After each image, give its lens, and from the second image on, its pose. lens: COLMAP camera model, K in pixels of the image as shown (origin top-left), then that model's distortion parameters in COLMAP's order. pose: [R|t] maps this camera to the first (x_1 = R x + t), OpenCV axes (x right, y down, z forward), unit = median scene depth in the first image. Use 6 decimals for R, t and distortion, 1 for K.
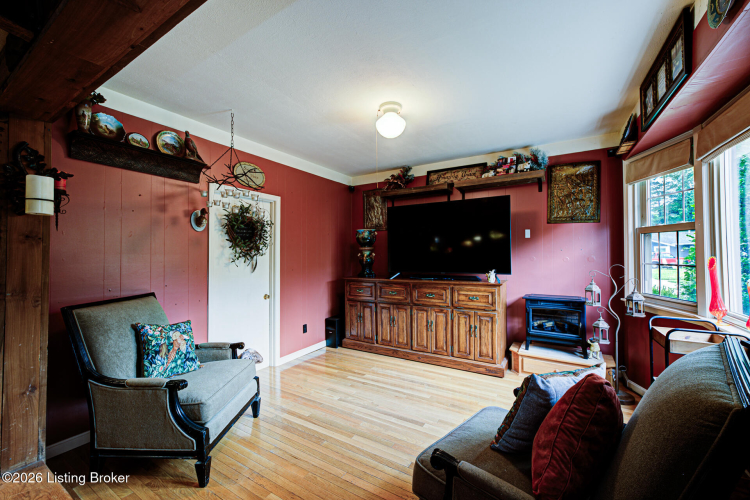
lens RADIAL K [[295.2, 0, 377.8], [0, 295.2, 250.2], [0, 0, 1]] dist [-0.001057, 0.000643]
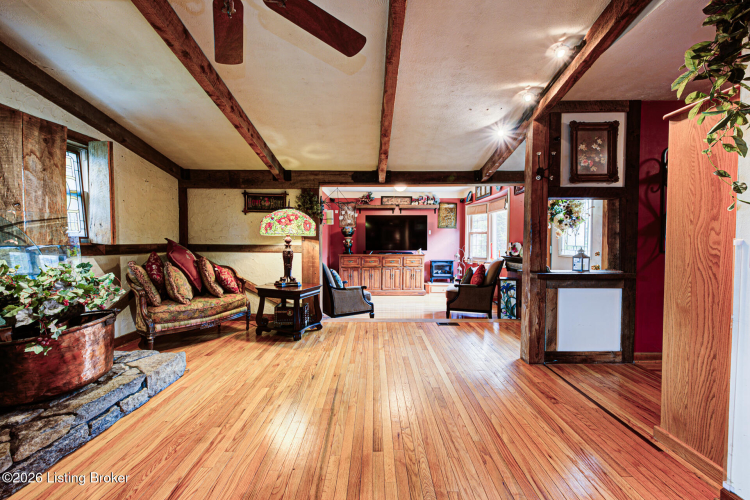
lens RADIAL K [[295.2, 0, 372.2], [0, 295.2, 249.7], [0, 0, 1]] dist [-0.001057, 0.000643]
pose [[0.862624, -0.003956, 0.505830, -1.013549], [-0.013988, 0.999400, 0.031670, 0.009571], [-0.505652, -0.034395, 0.862052, -0.706378]]
